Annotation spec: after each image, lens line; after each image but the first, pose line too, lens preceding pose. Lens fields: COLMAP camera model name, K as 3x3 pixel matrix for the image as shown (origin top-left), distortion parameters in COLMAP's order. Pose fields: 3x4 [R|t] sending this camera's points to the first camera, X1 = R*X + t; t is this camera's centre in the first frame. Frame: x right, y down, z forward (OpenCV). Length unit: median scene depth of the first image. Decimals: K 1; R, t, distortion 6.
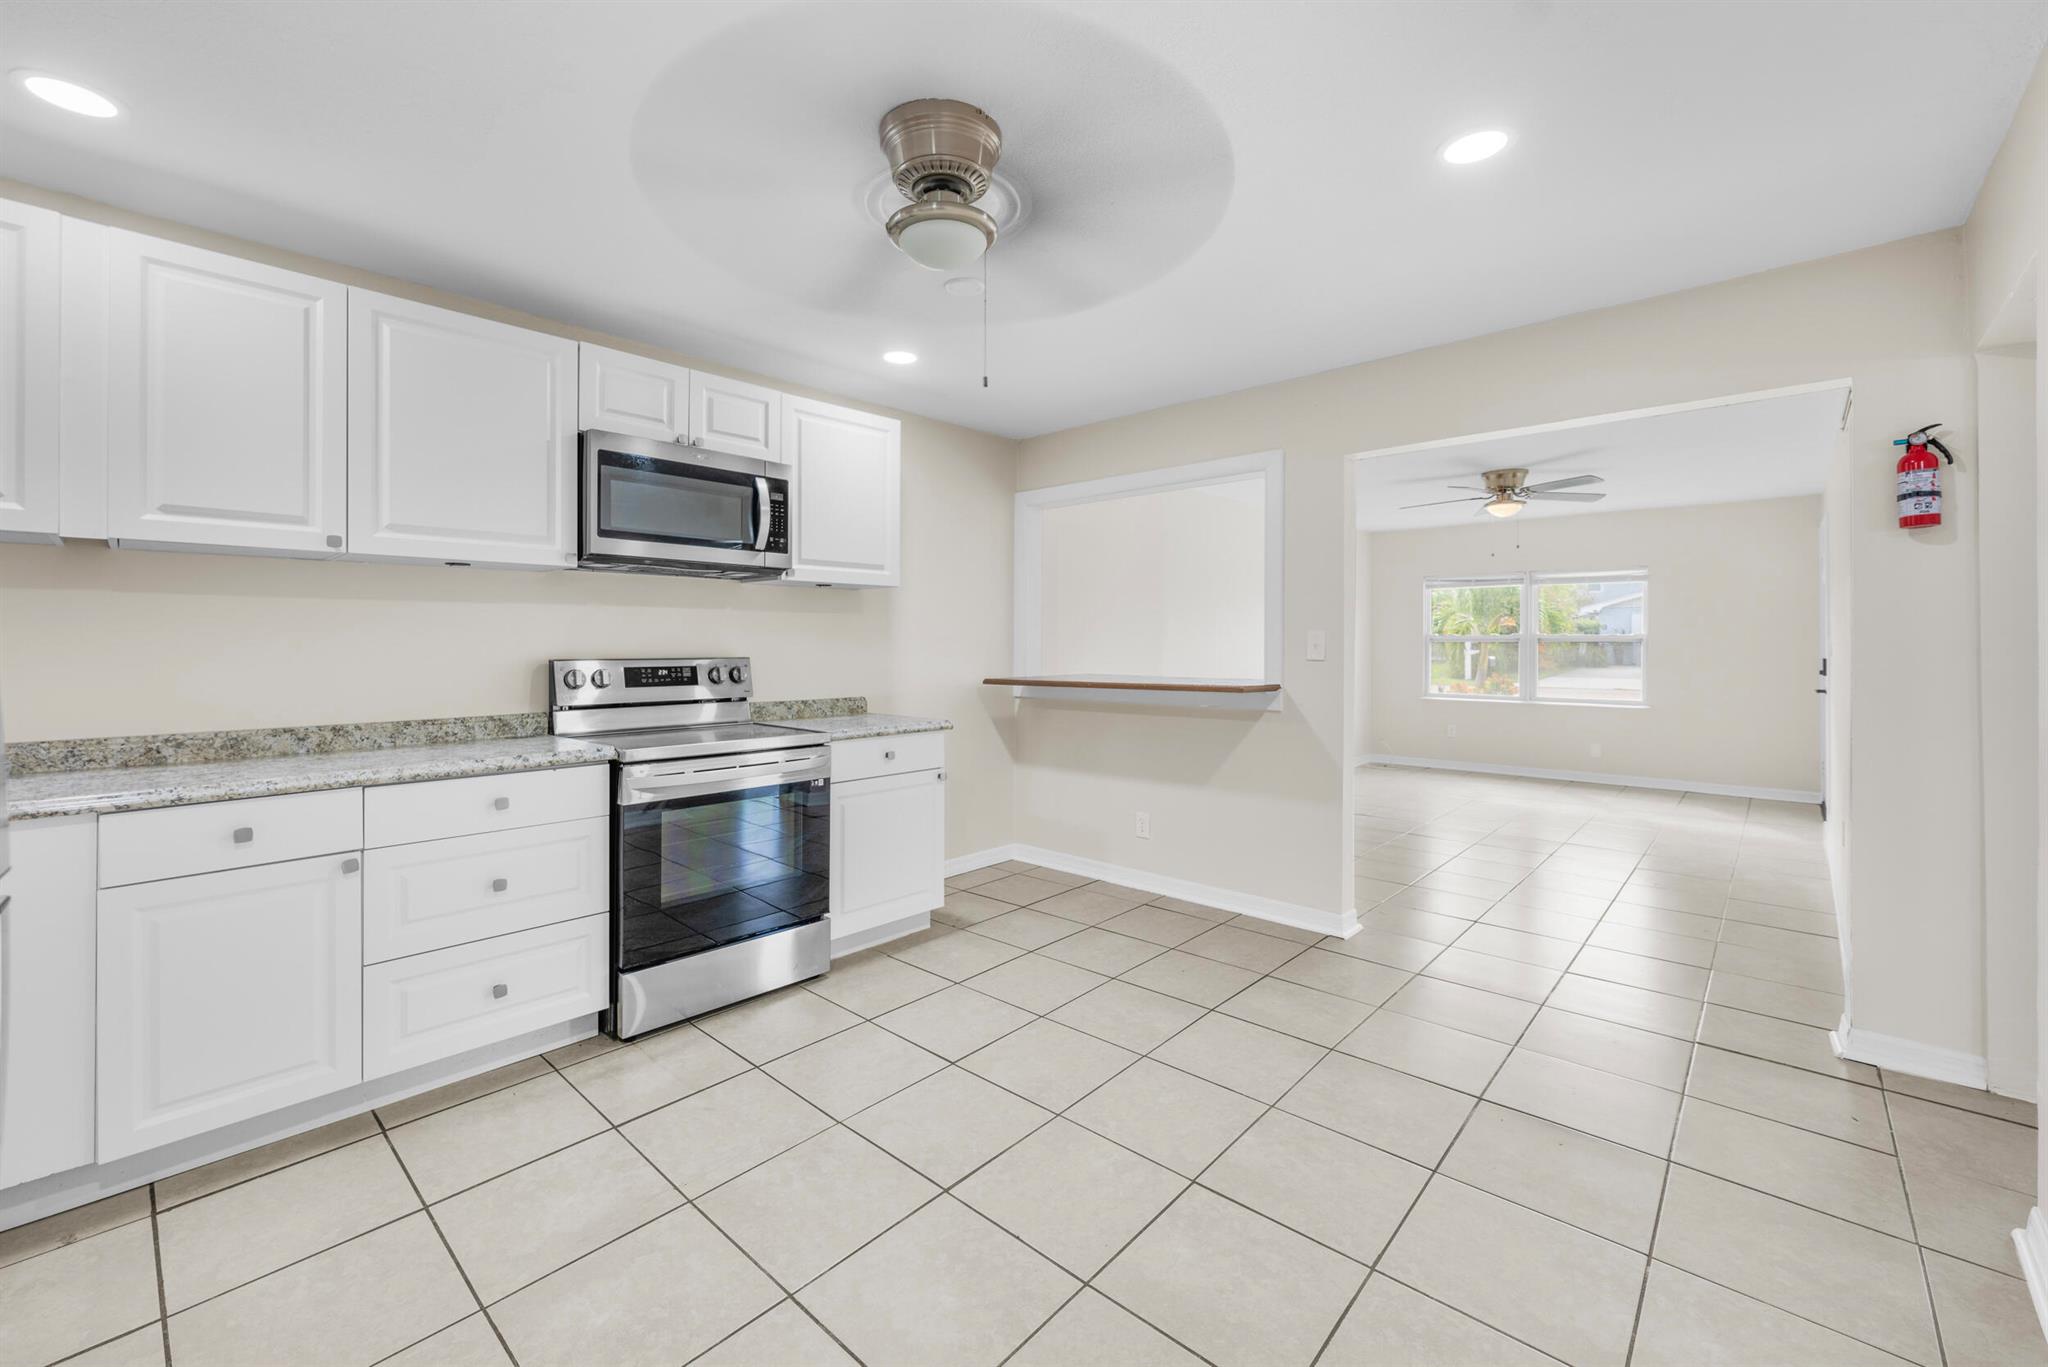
lens RADIAL K [[826.0, 0, 1034.7], [0, 826.0, 639.1], [0, 0, 1]] dist [0.004018, -0.000678]
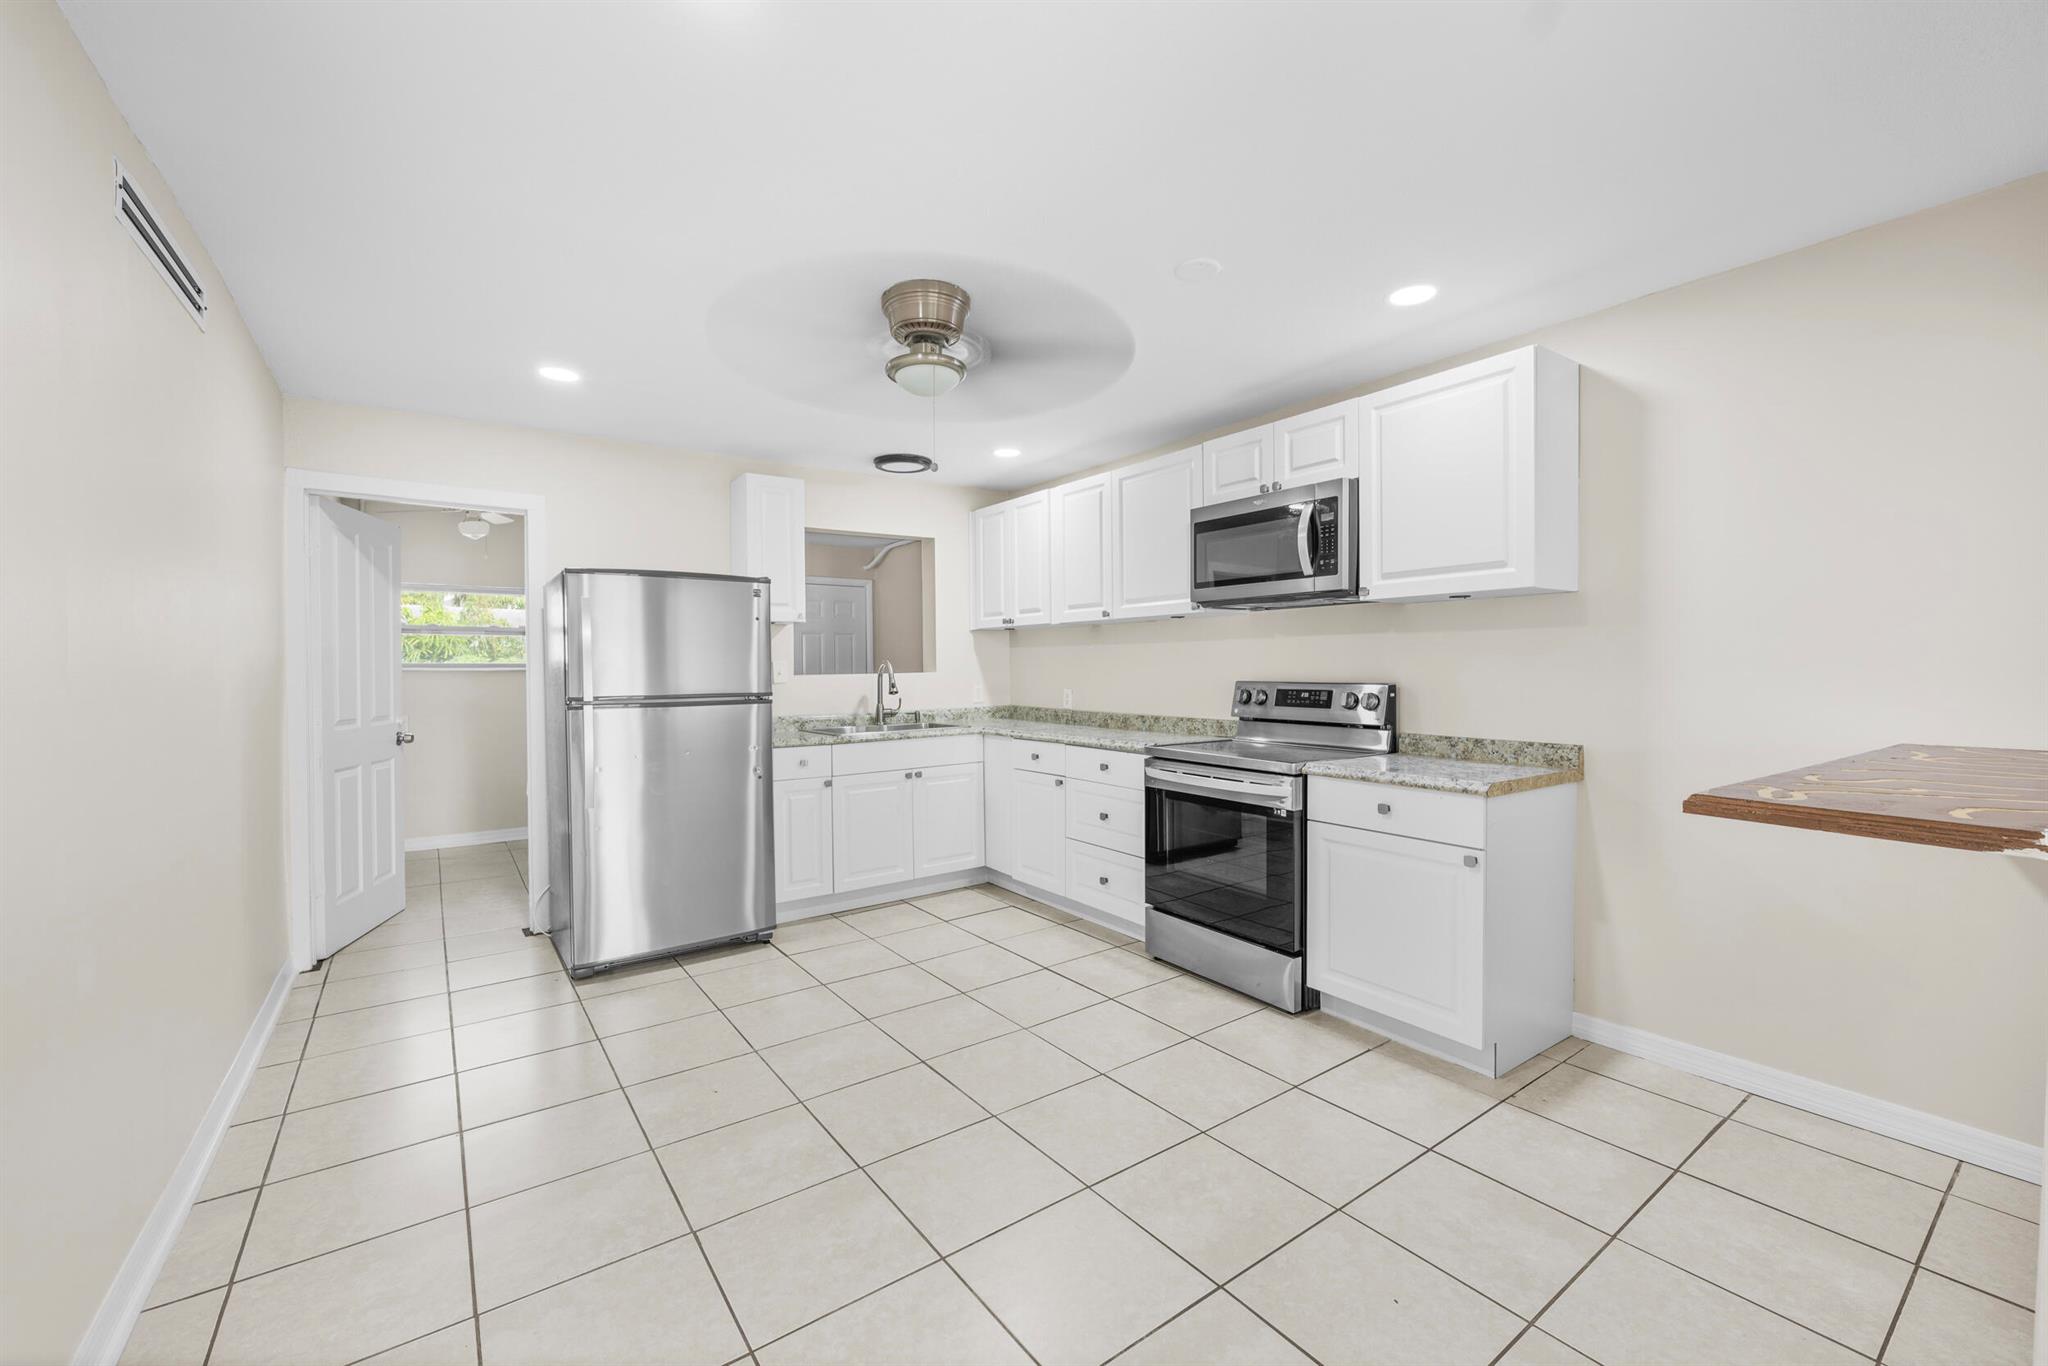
lens RADIAL K [[826.0, 0, 1016.2], [0, 826.0, 678.6], [0, 0, 1]] dist [0.004018, -0.000678]
pose [[-0.217919, 0.006232, -0.975947, 0.713327], [0.000750, 0.999980, 0.006218, 0.010883], [0.975966, 0.000623, -0.217920, 0.858892]]
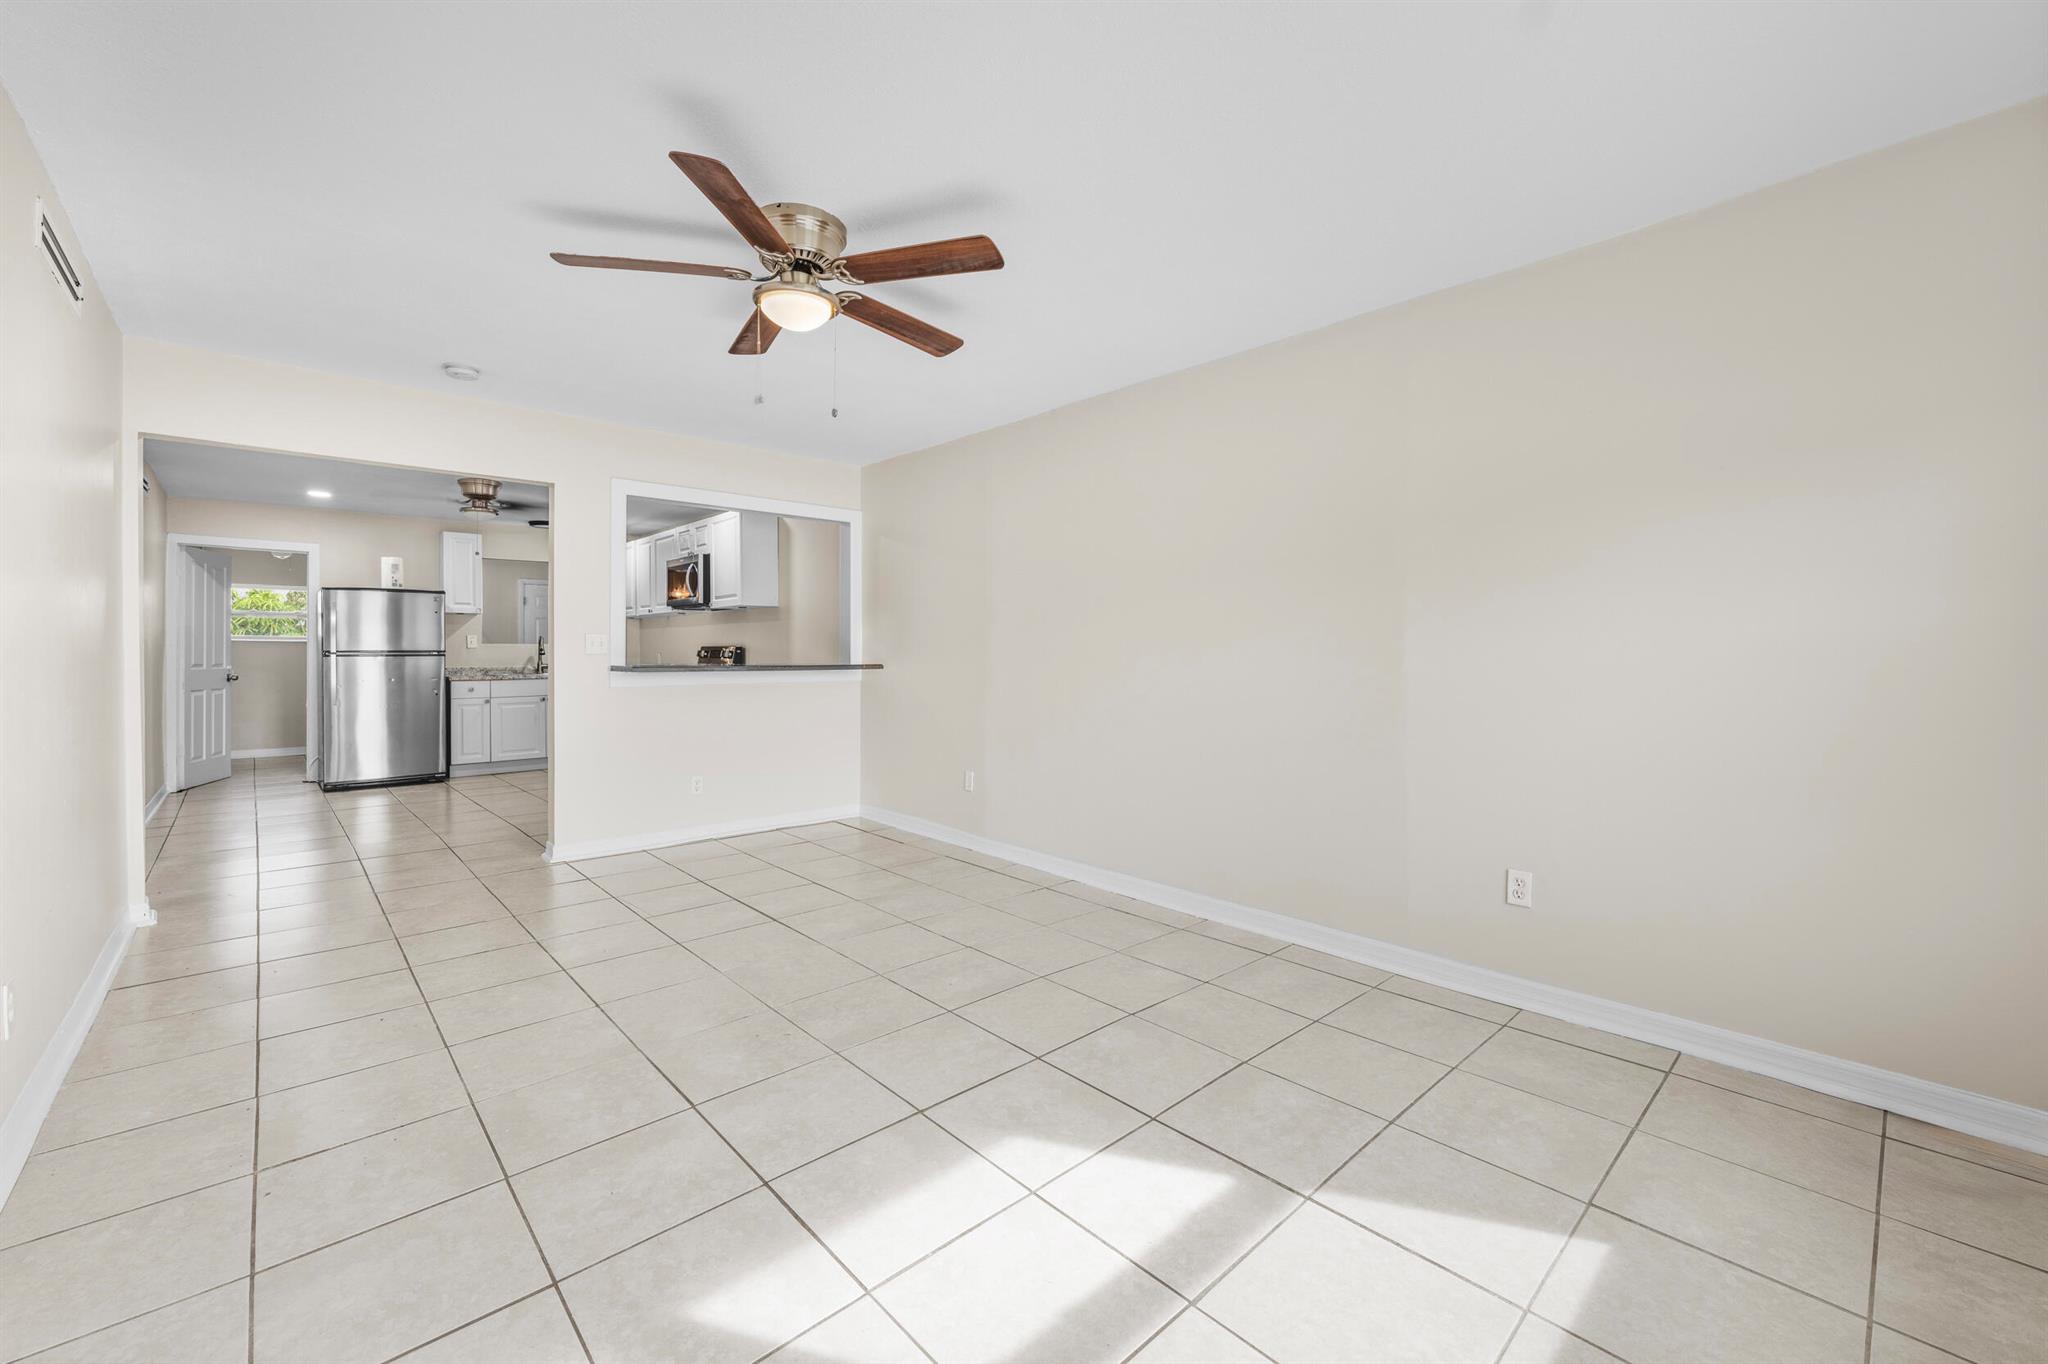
lens RADIAL K [[826.0, 0, 1021.2], [0, 826.0, 654.0], [0, 0, 1]] dist [0.004018, -0.000678]
pose [[-0.094352, -0.006838, -0.995515, 1.751231], [-0.004232, 0.999970, -0.006468, 0.054489], [0.995530, 0.003603, -0.094378, 2.049658]]
